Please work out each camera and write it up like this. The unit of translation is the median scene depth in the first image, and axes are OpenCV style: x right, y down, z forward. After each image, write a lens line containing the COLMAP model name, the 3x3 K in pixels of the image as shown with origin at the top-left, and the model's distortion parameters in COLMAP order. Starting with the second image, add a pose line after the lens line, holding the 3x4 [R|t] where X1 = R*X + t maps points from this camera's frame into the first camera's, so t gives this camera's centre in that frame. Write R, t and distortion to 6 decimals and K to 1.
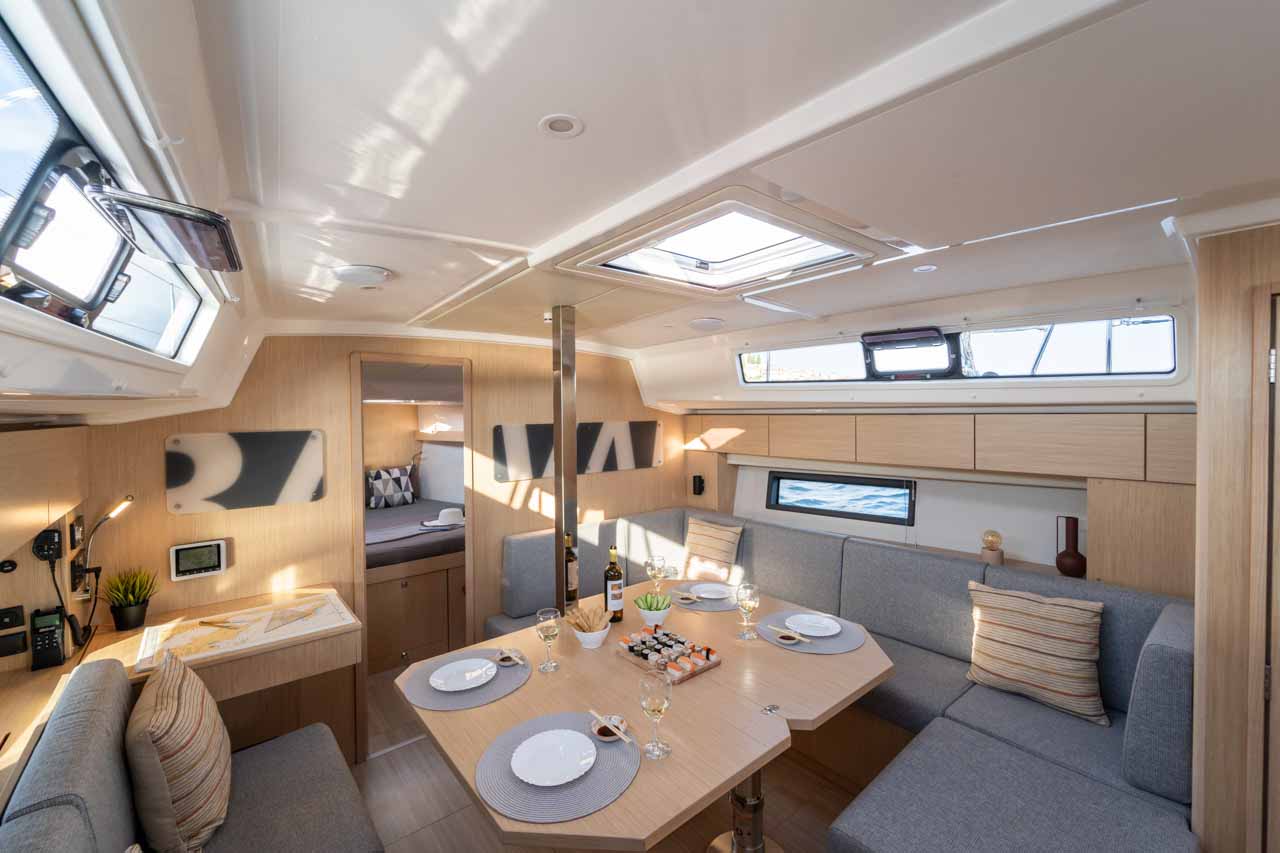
lens RADIAL K [[541.1, 0, 636.1], [0, 541.1, 422.7], [0, 0, 1]] dist [-0.001106, 0.000168]
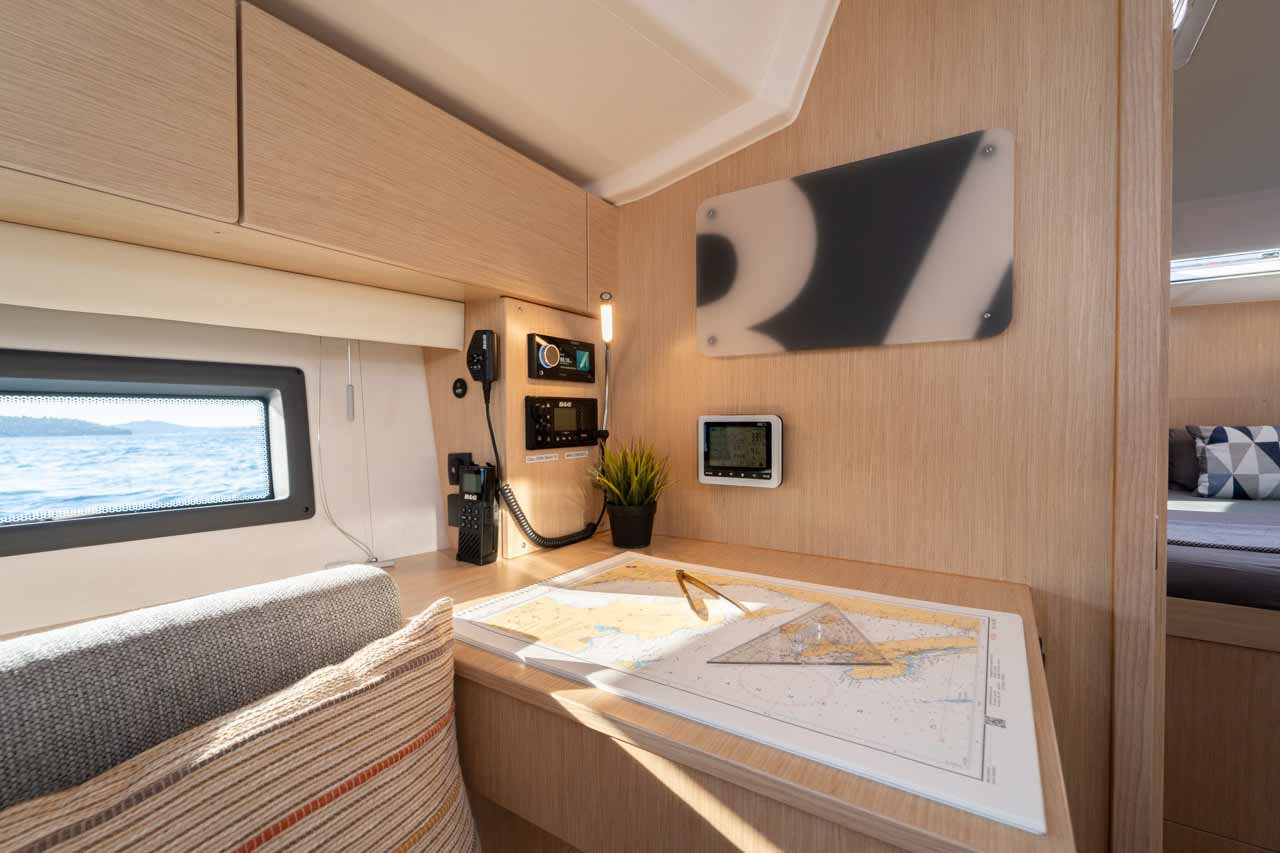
lens RADIAL K [[541.1, 0, 636.1], [0, 541.1, 422.7], [0, 0, 1]] dist [-0.001106, 0.000168]
pose [[0.299839, 0.019160, -0.953797, -0.371080], [-0.019168, 0.999717, 0.014057, 0.224092], [0.953797, 0.014068, 0.300121, 0.766915]]
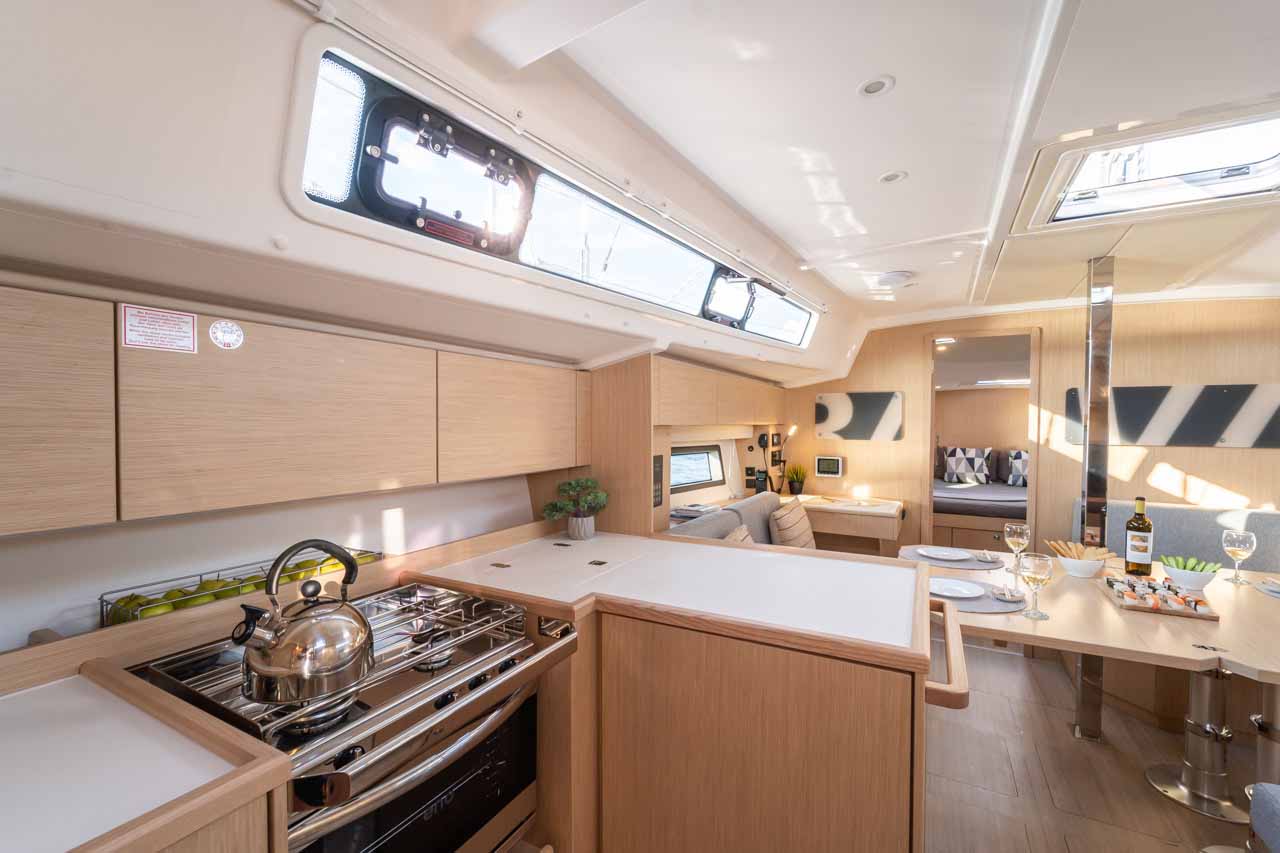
lens RADIAL K [[523.8, 0, 636.5], [0, 523.8, 430.9], [0, 0, 1]] dist [0.000062, -0.000137]
pose [[0.363575, 0.029325, -0.931103, 0.519180], [-0.026767, 0.999421, 0.021025, 0.121490], [0.931180, 0.017278, 0.364149, -0.178128]]
